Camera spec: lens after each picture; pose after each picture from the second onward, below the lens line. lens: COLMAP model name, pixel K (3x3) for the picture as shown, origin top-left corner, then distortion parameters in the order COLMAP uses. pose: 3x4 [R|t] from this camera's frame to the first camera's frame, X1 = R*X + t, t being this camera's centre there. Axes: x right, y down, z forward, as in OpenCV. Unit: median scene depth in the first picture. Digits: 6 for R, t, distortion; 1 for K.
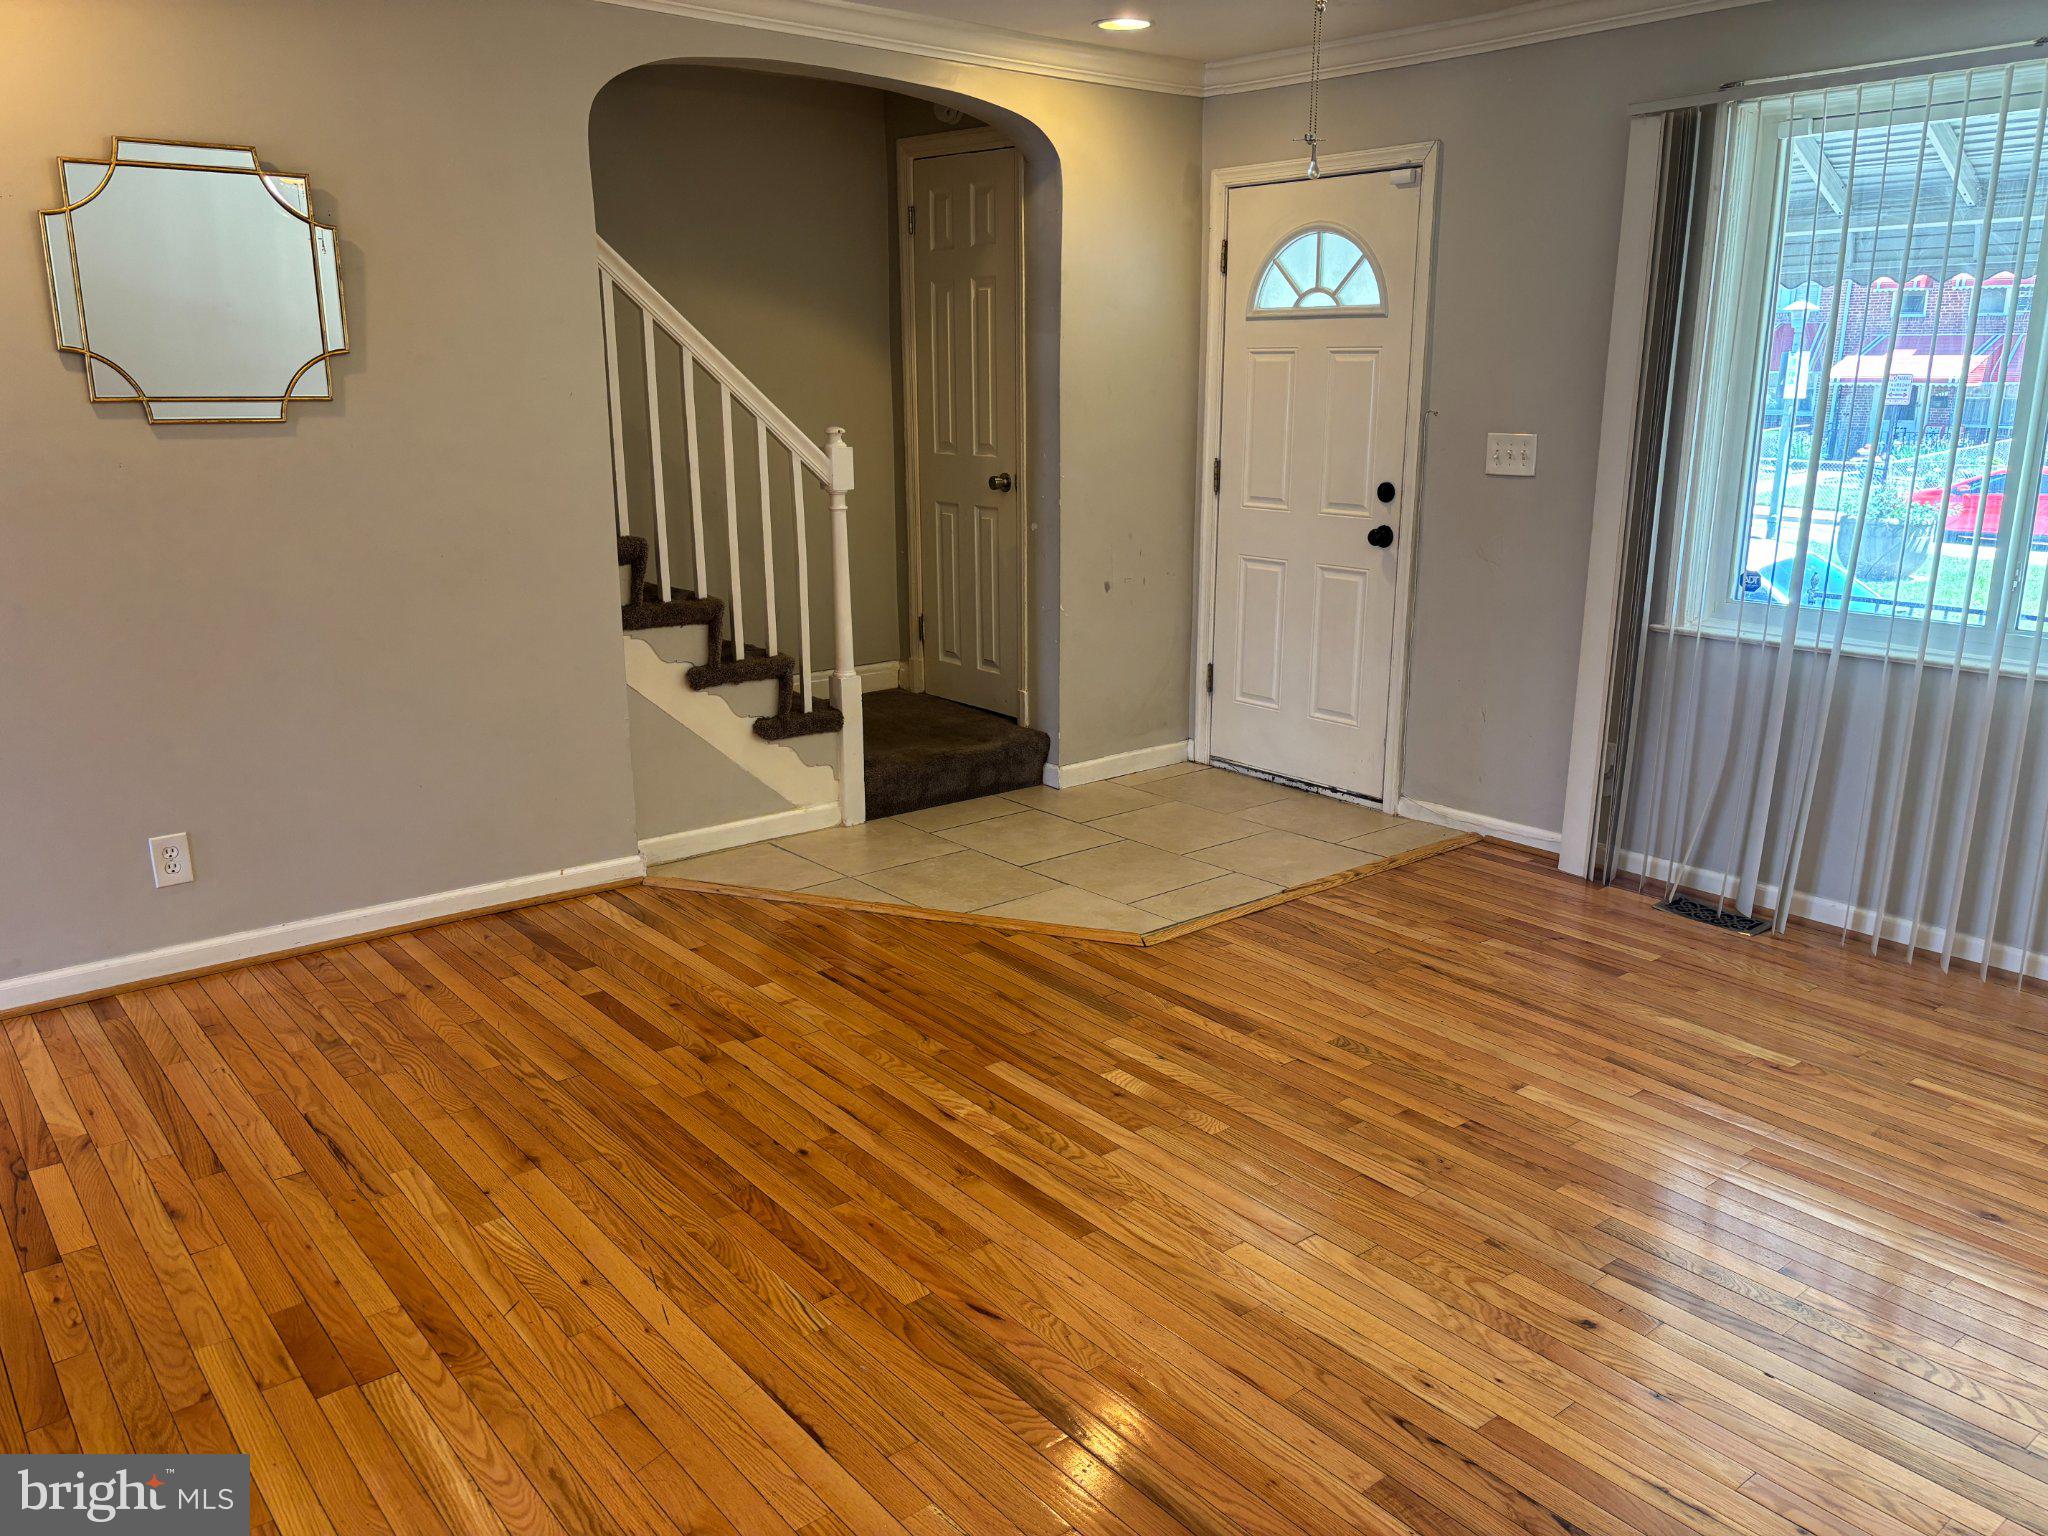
lens RADIAL K [[1553.5, 0, 1020.3], [0, 1553.5, 778.5], [0, 0, 1]] dist [0.066966, -0.075238]
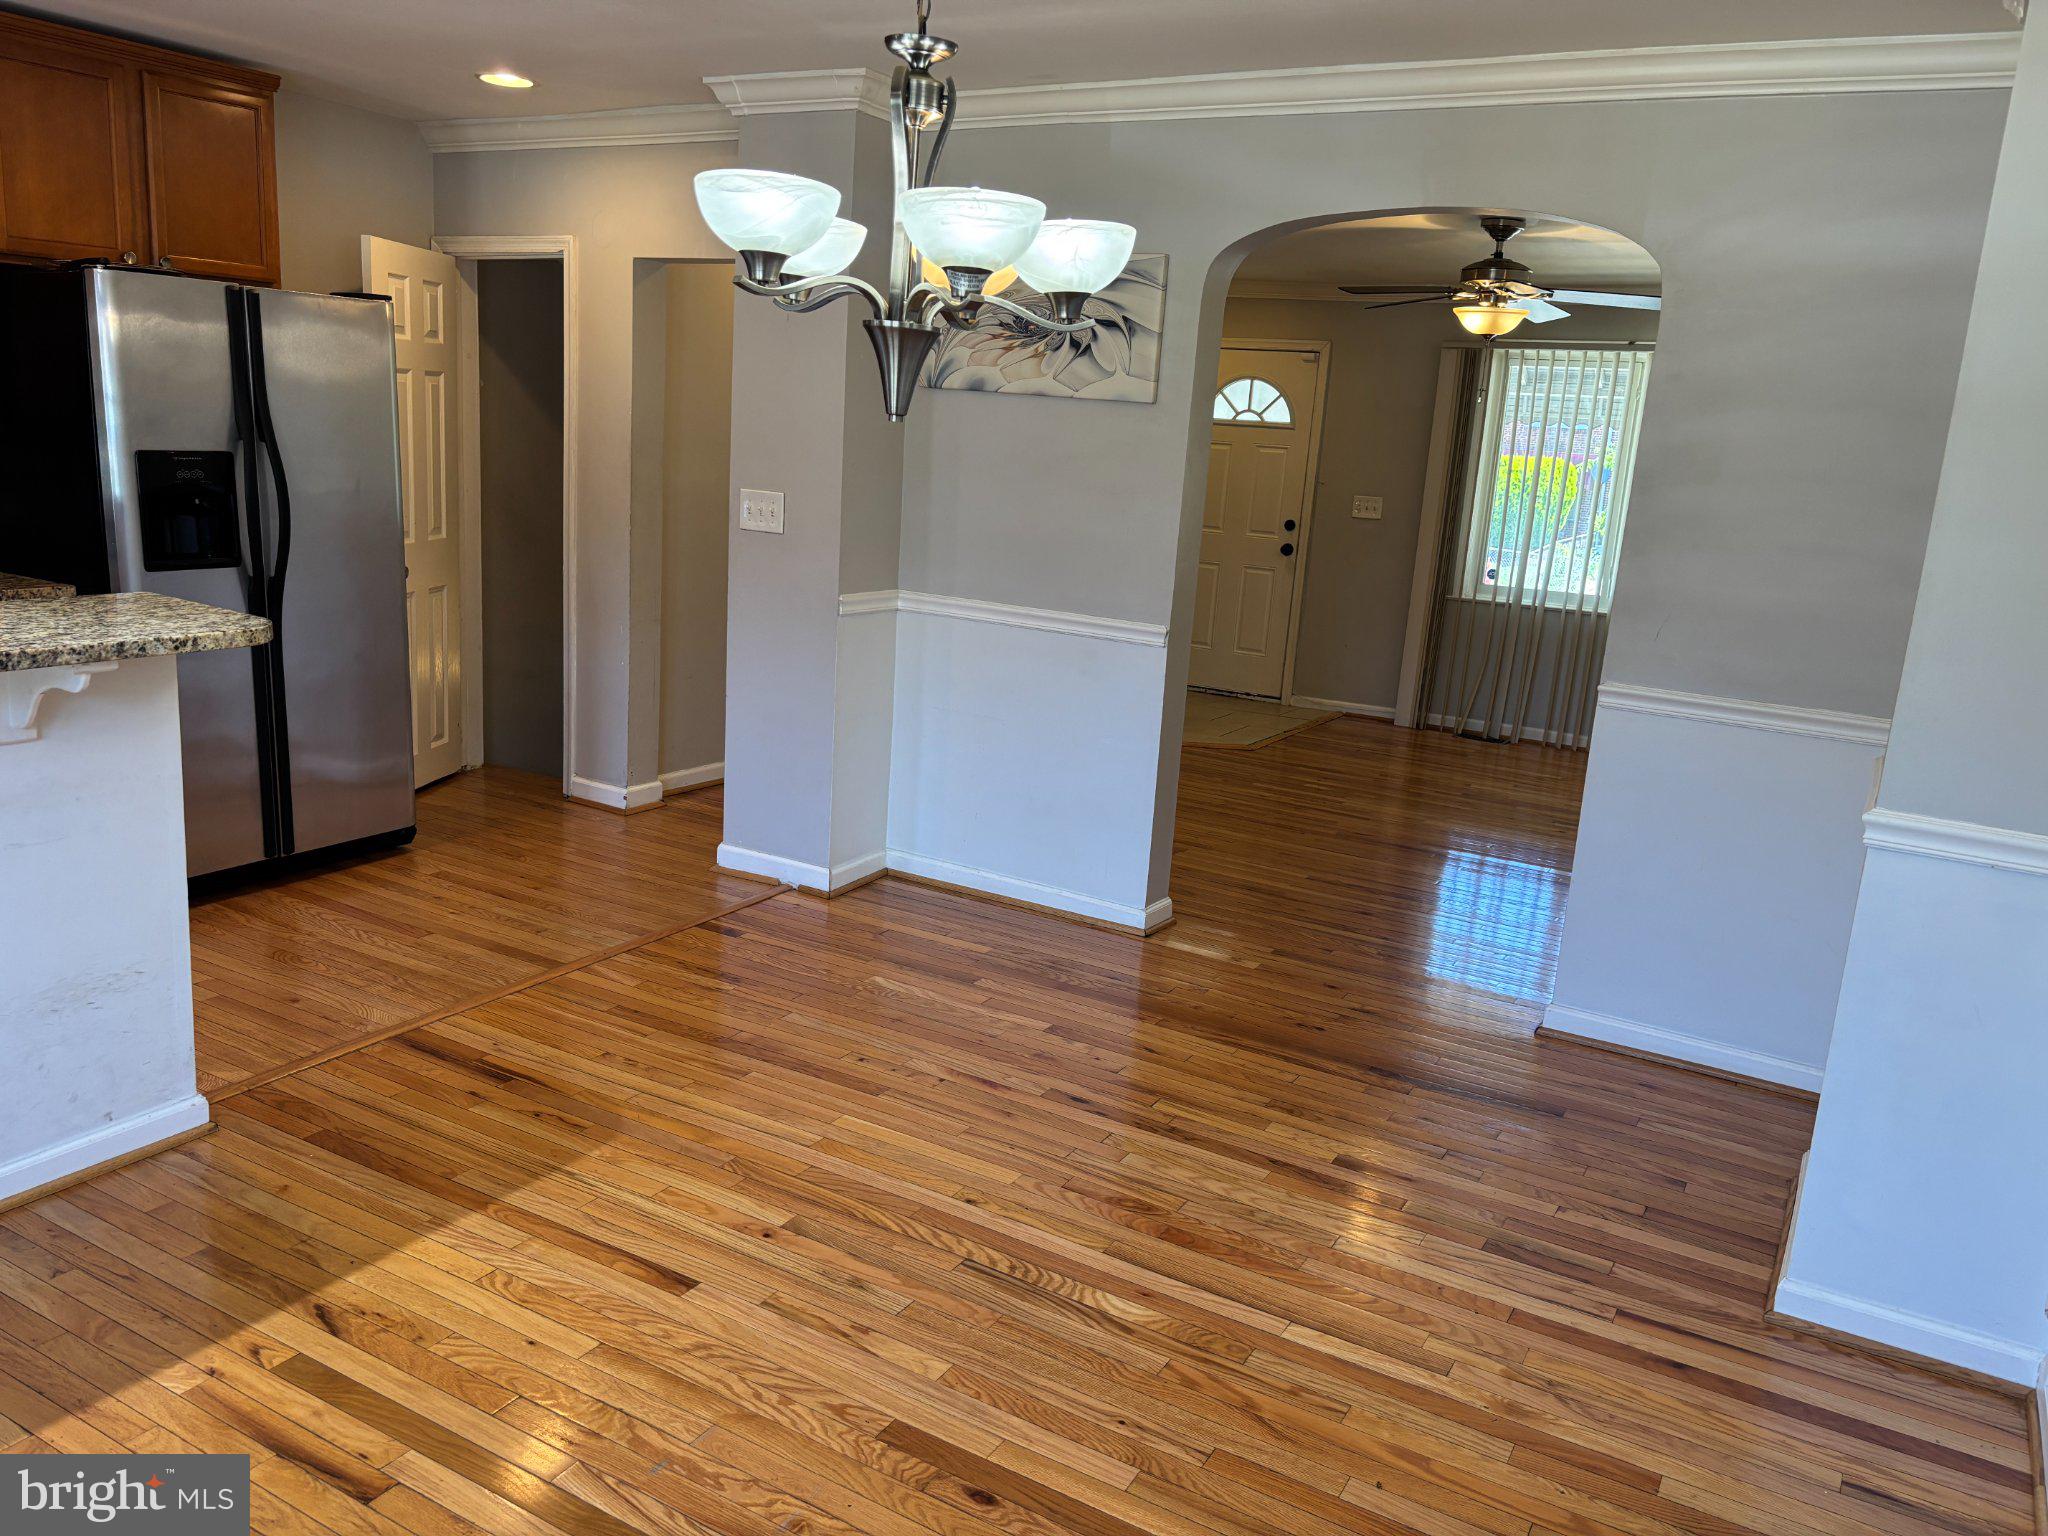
lens RADIAL K [[1553.5, 0, 1020.3], [0, 1553.5, 778.5], [0, 0, 1]] dist [0.066966, -0.075238]
pose [[0.930721, -0.016898, 0.365338, -0.909720], [0.024681, 0.999557, -0.016643, 0.167319], [-0.364895, 0.024507, 0.930726, -0.708141]]
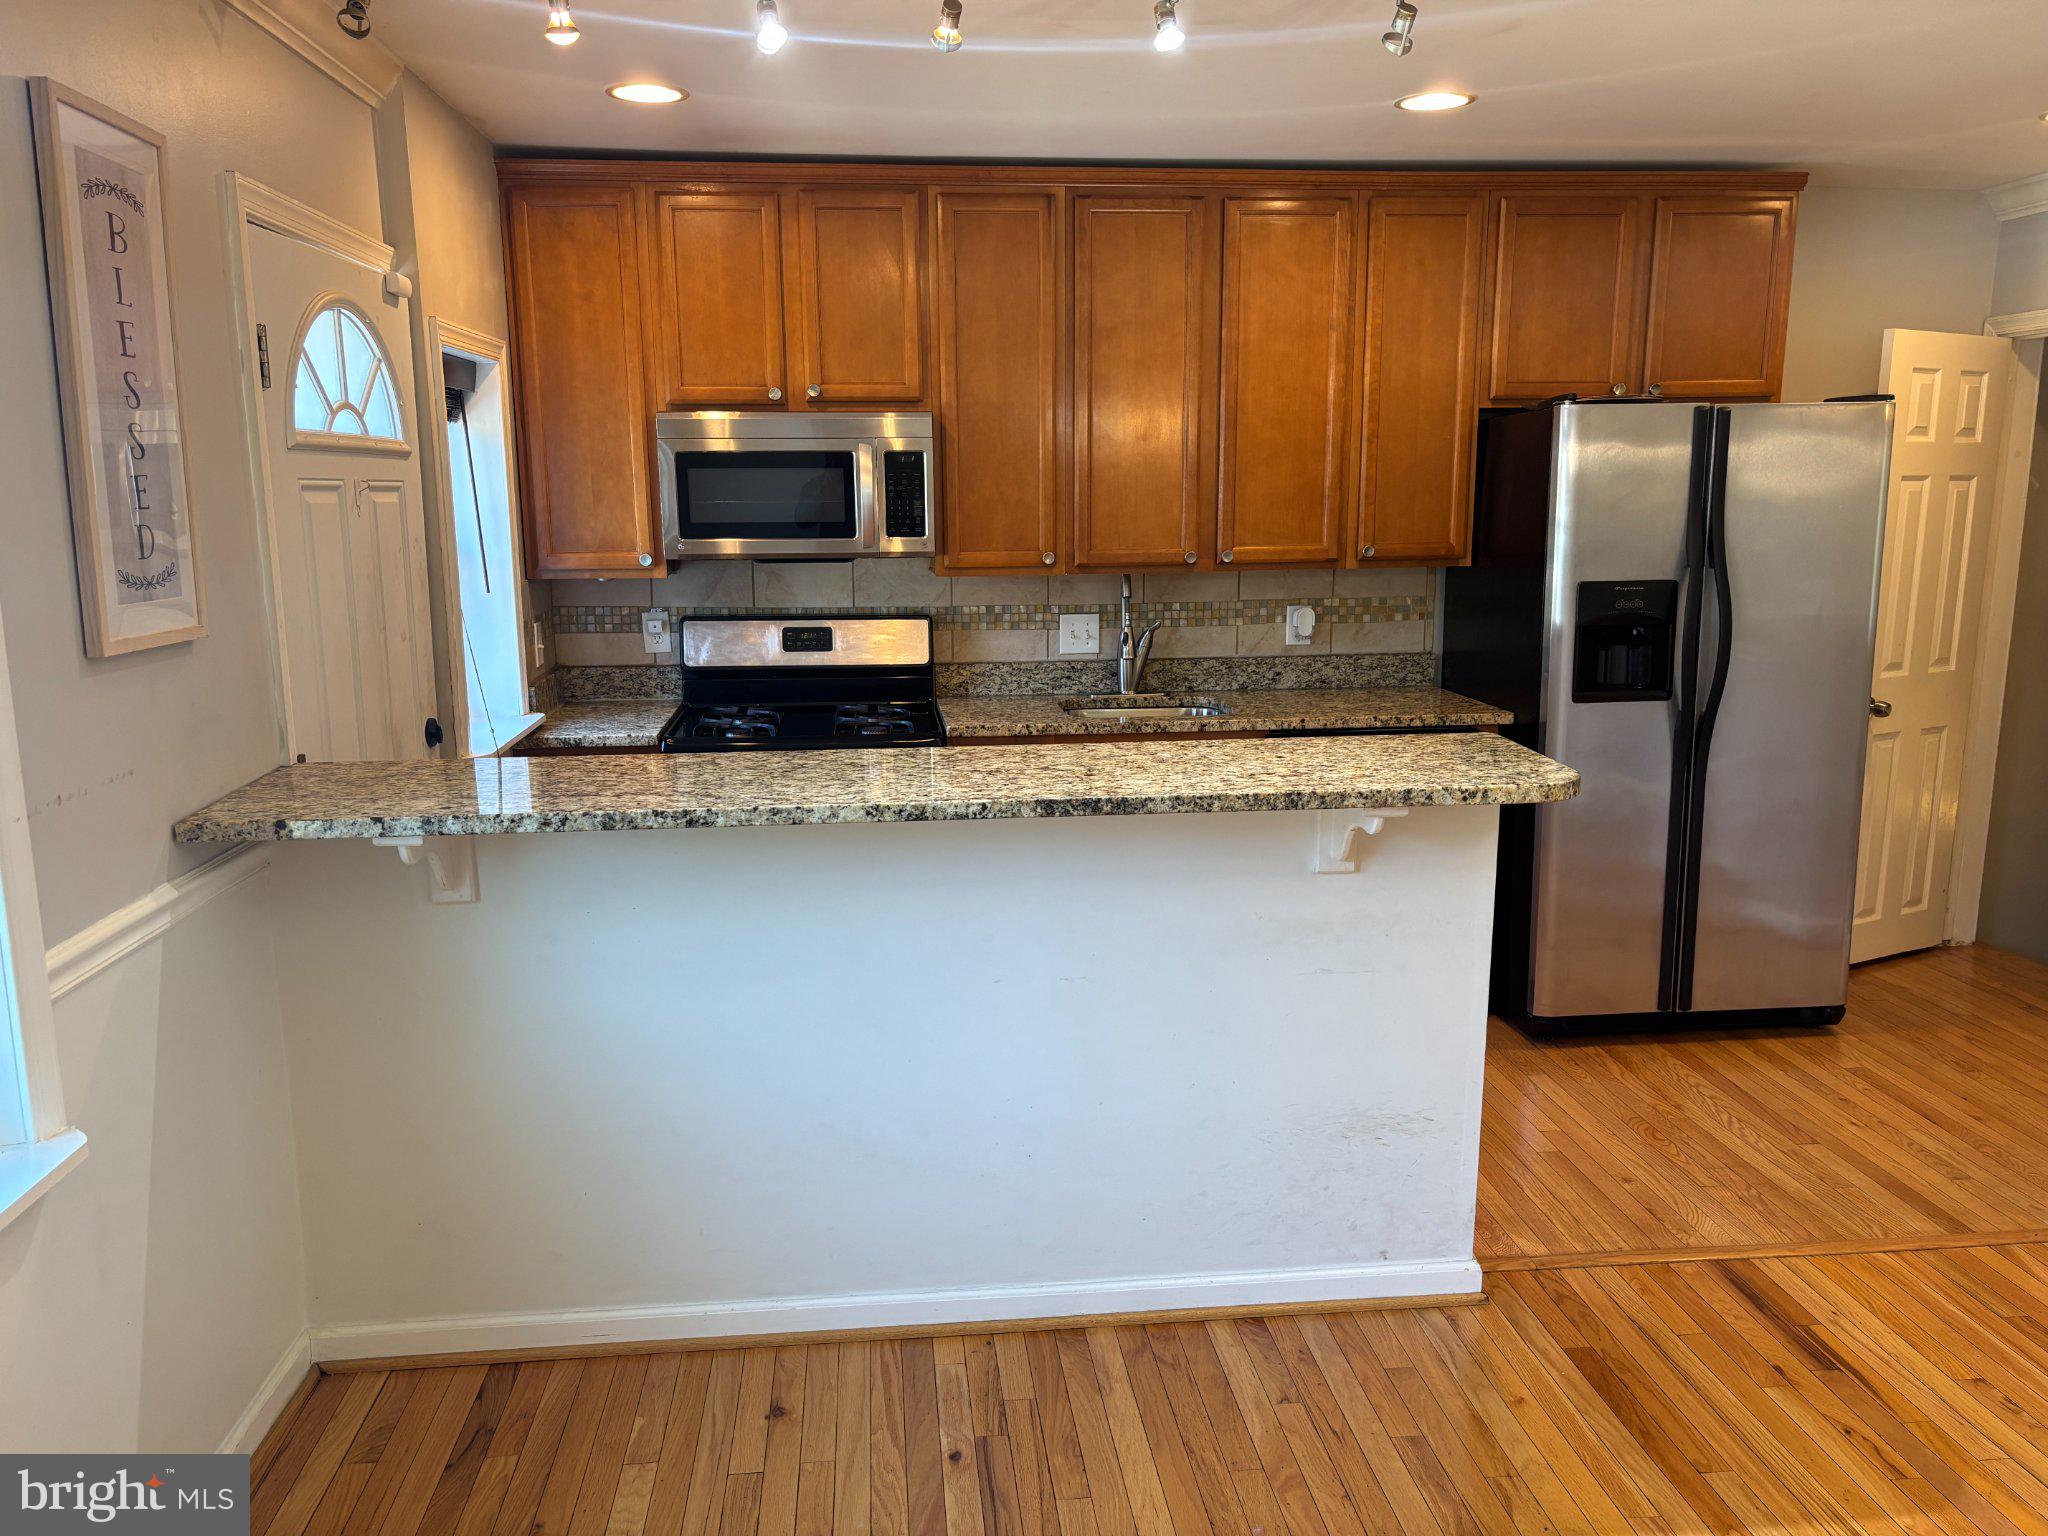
lens RADIAL K [[1553.5, 0, 1020.3], [0, 1553.5, 778.5], [0, 0, 1]] dist [0.066966, -0.075238]
pose [[0.834200, 0.105567, -0.541263, -0.810545], [-0.140919, 0.989726, -0.024151, 0.125408], [0.533153, 0.096421, 0.840506, -0.585049]]
